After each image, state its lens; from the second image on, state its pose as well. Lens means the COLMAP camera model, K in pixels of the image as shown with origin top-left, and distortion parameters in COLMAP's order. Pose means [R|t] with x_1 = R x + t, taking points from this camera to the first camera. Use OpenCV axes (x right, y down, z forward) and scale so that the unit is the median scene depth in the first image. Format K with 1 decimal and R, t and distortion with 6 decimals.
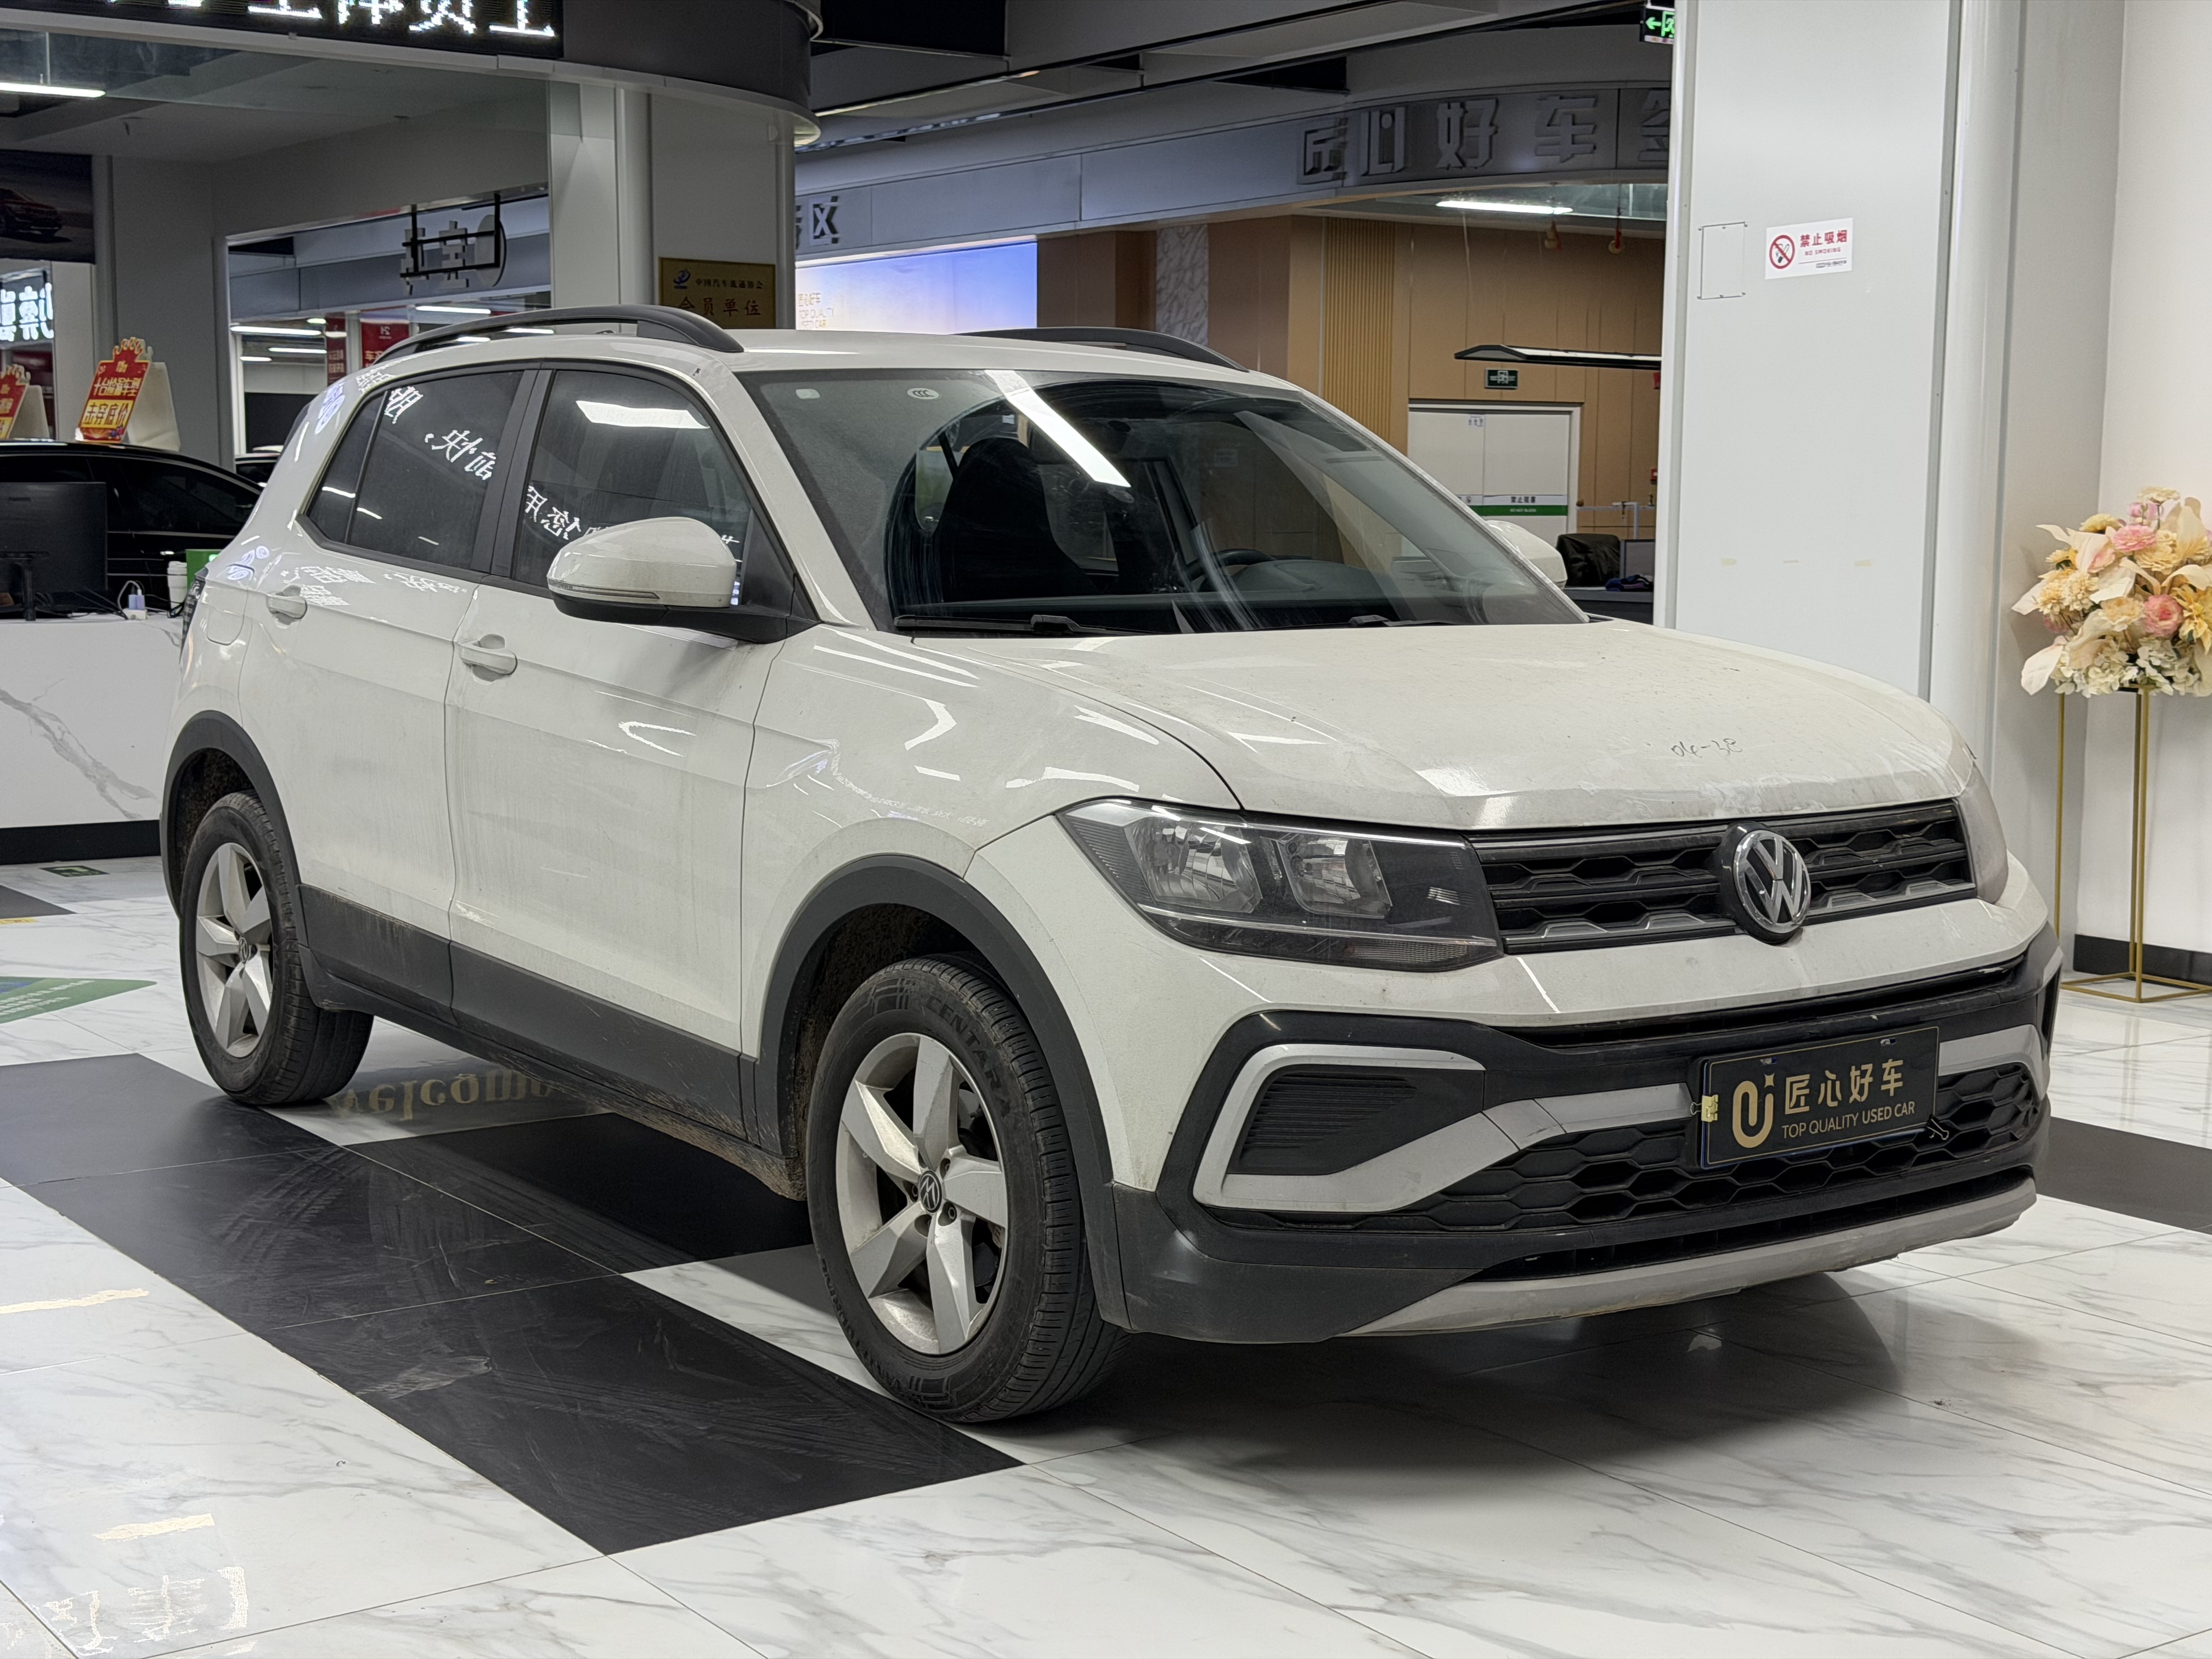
lens RADIAL K [[3090.1, 0, 1094.8], [0, 3090.1, 831.2], [0, 0, 1]] dist [0.115502, 0.000000]
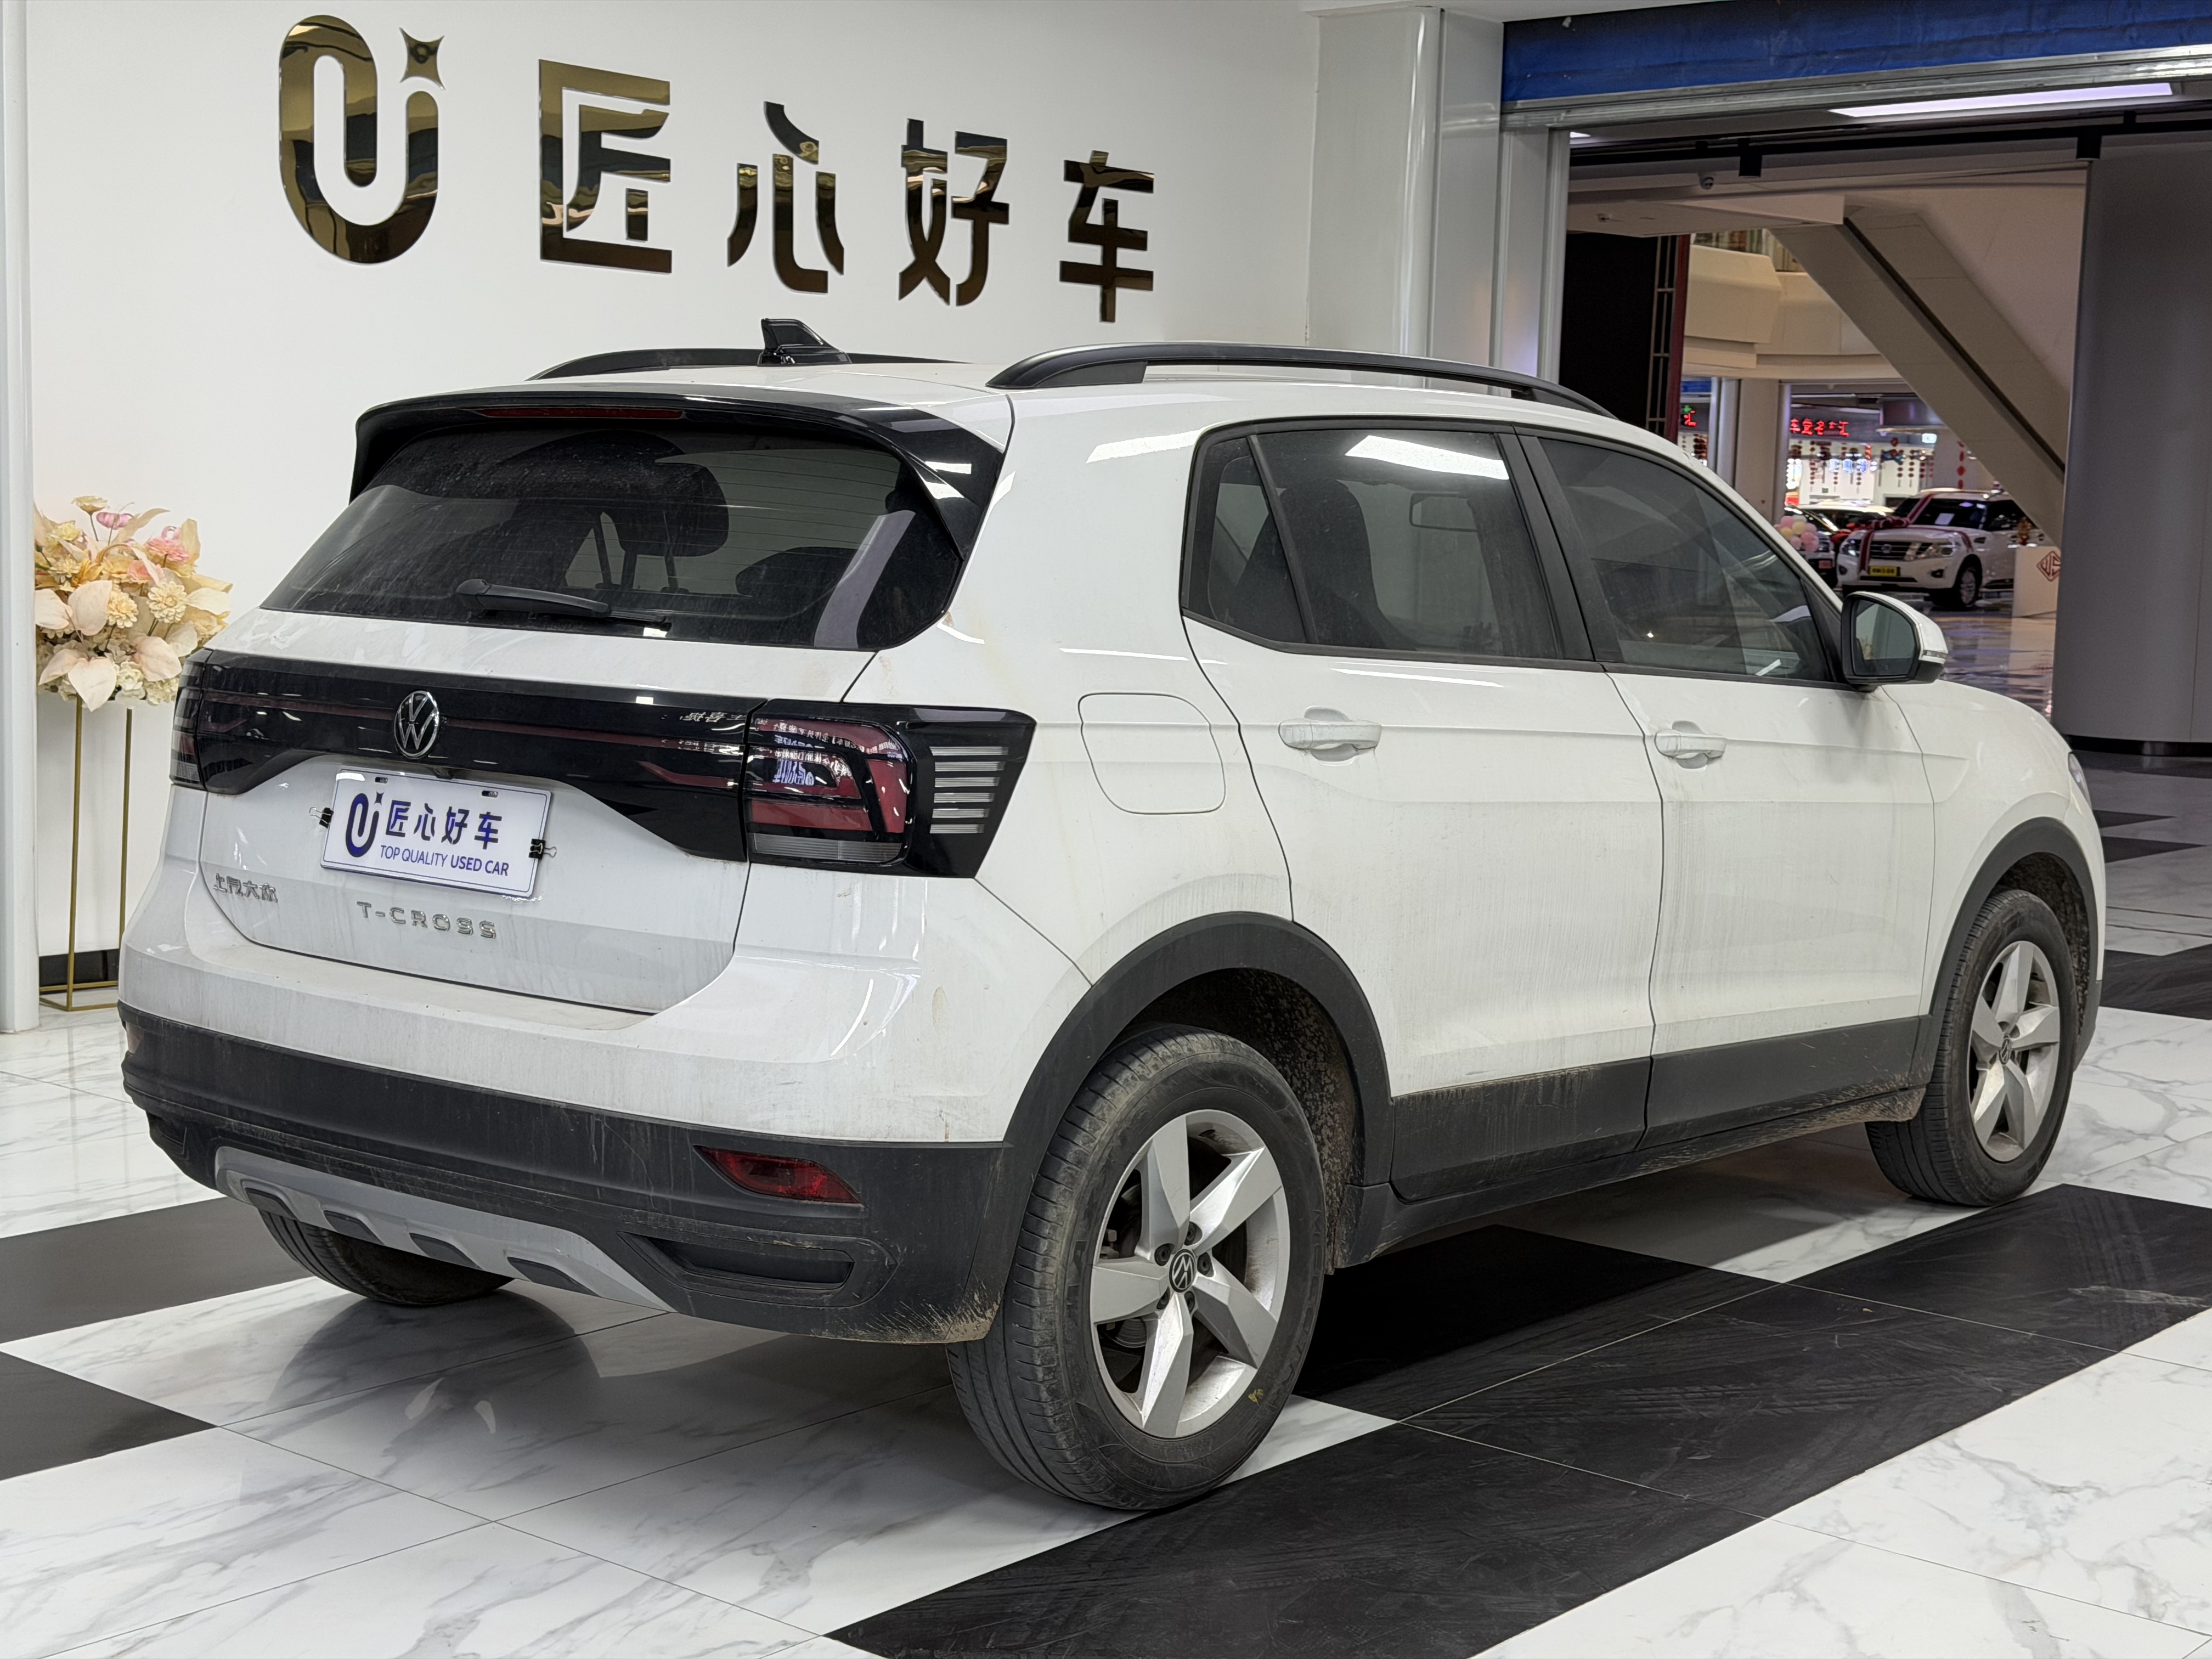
lens RADIAL K [[3090.1, 0, 1115.2], [0, 3090.1, 831.3], [0, 0, 1]] dist [0.115502, 0.000000]
pose [[-0.276136, -0.112154, 0.954553, -1.069208], [0.073794, 0.987763, 0.137403, -0.174825], [-0.958282, 0.108382, -0.264480, 1.431962]]
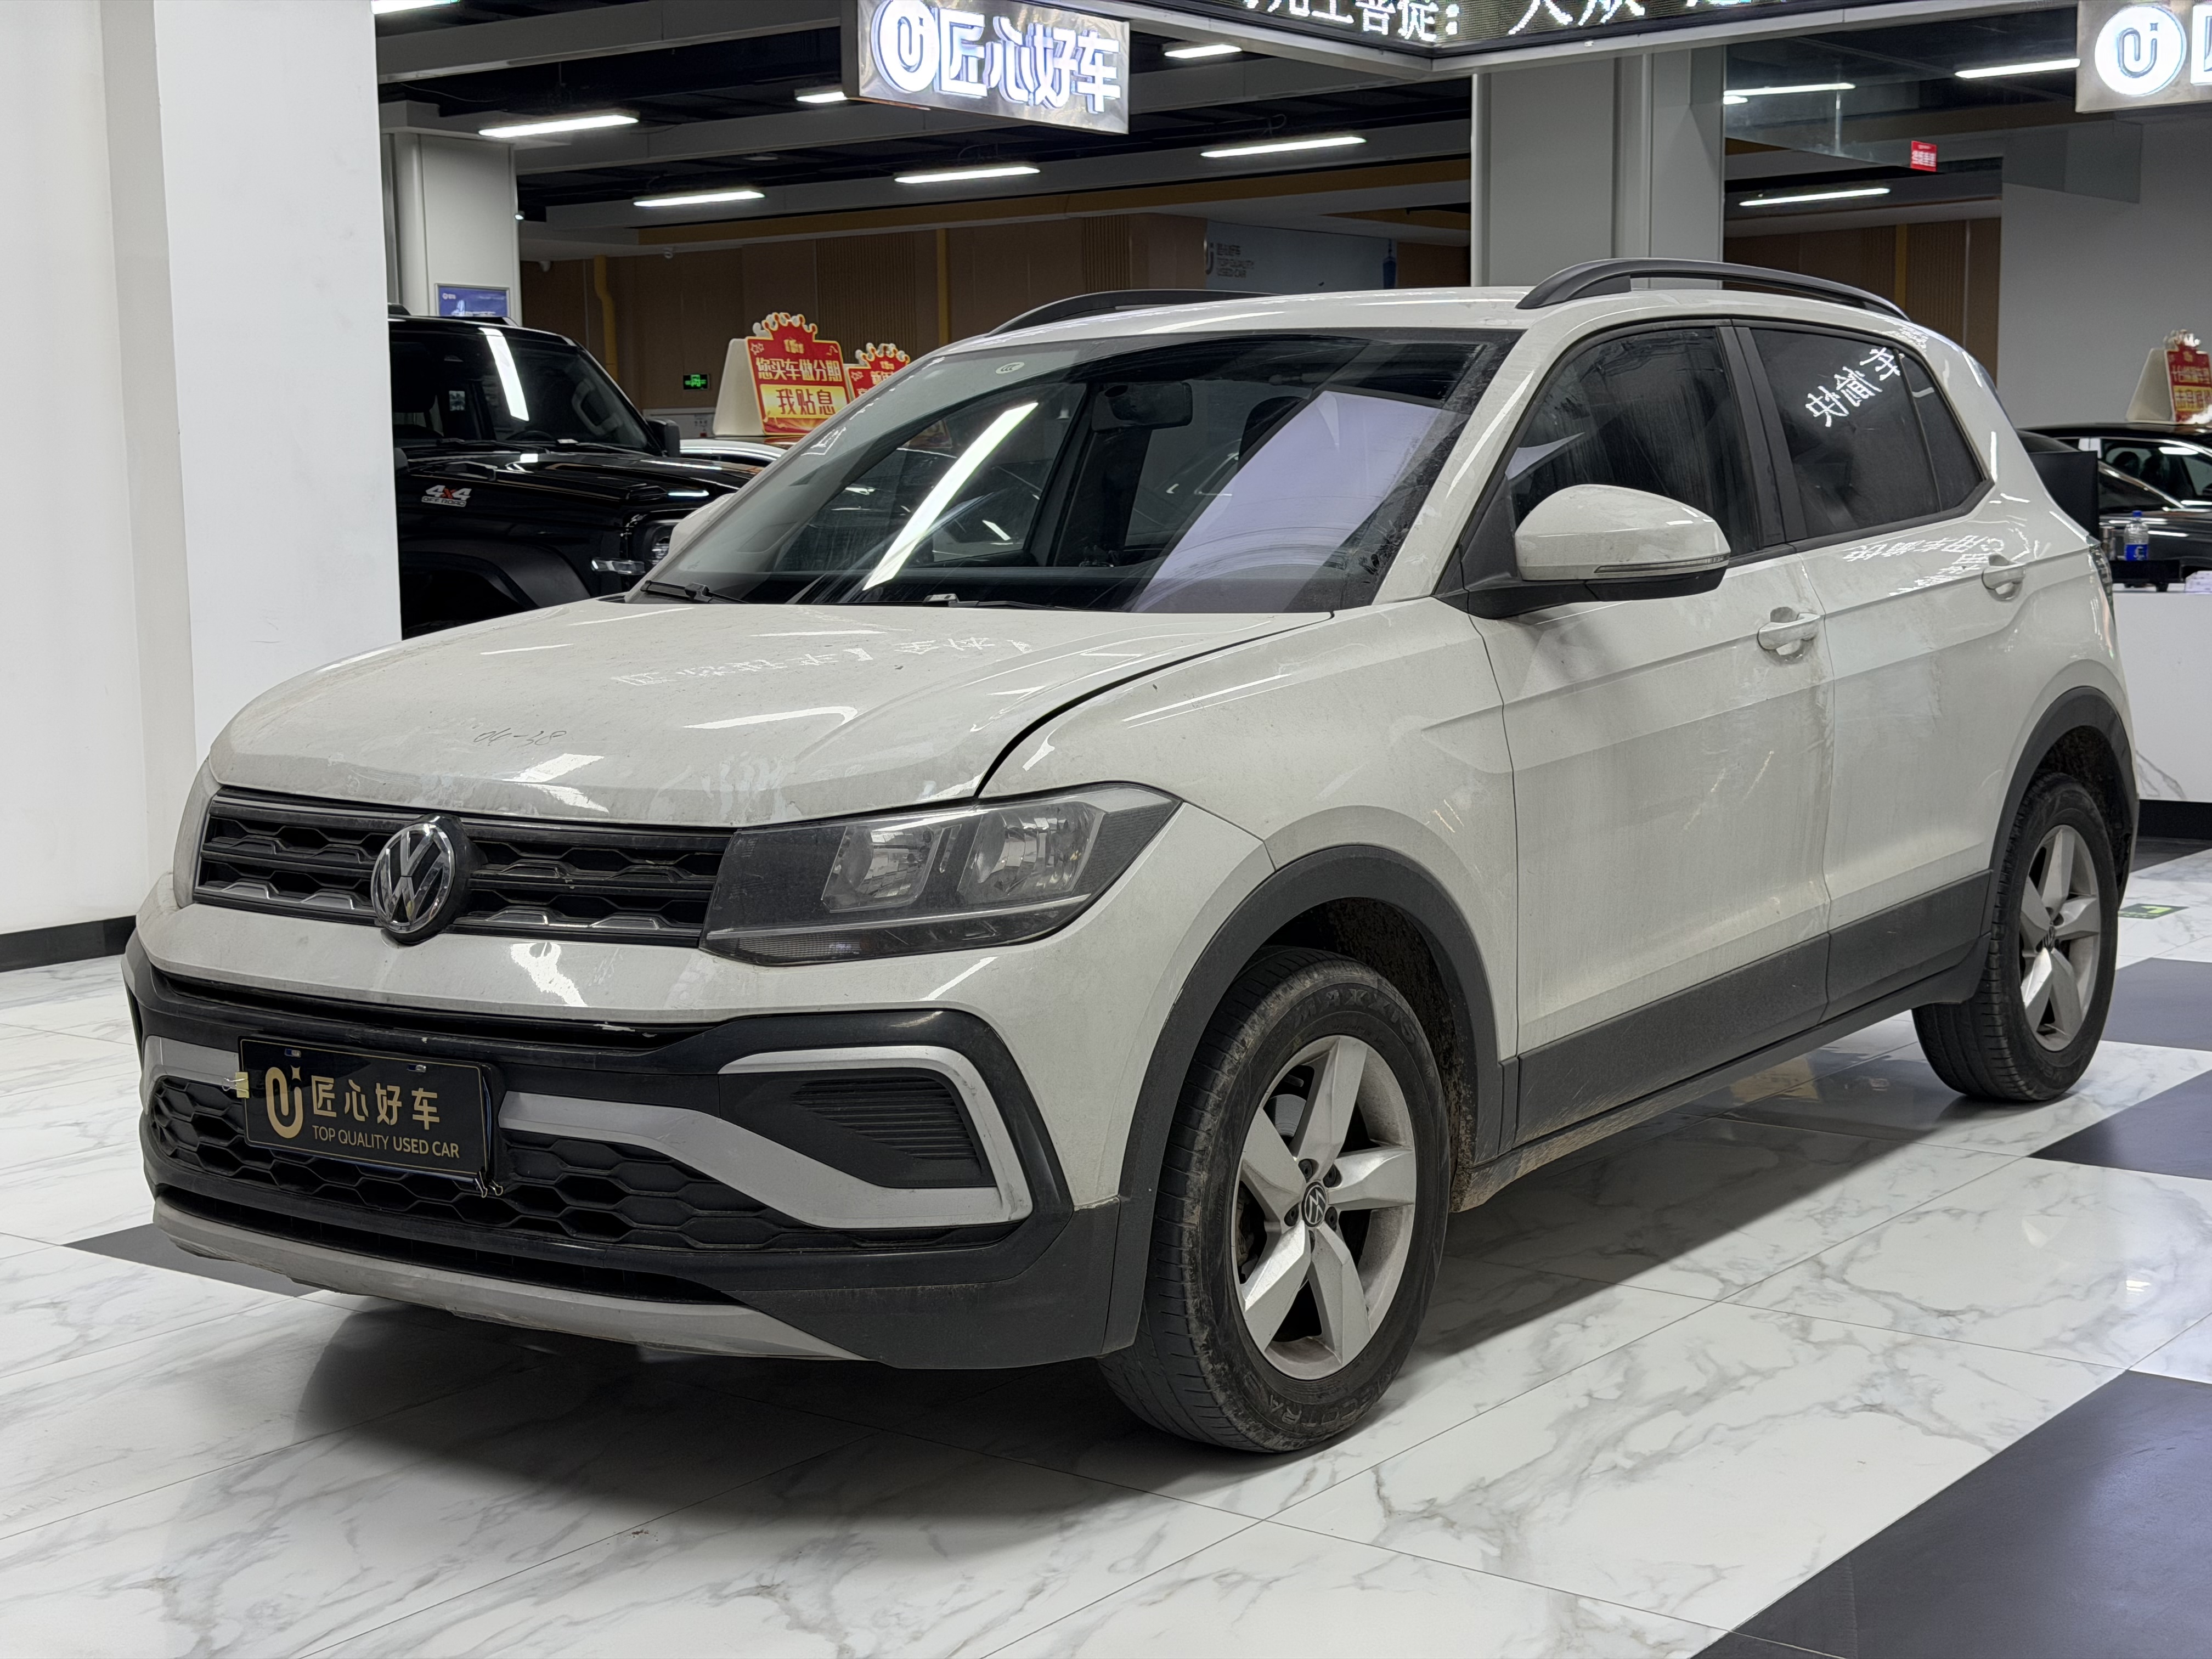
lens RADIAL K [[3090.1, 0, 1097.7], [0, 3090.1, 830.2], [0, 0, 1]] dist [0.115502, 0.000000]
pose [[0.306656, 0.097549, -0.946809, 1.171363], [-0.087544, 0.993409, 0.073996, -0.085945], [0.947786, 0.060196, 0.313174, 0.904544]]
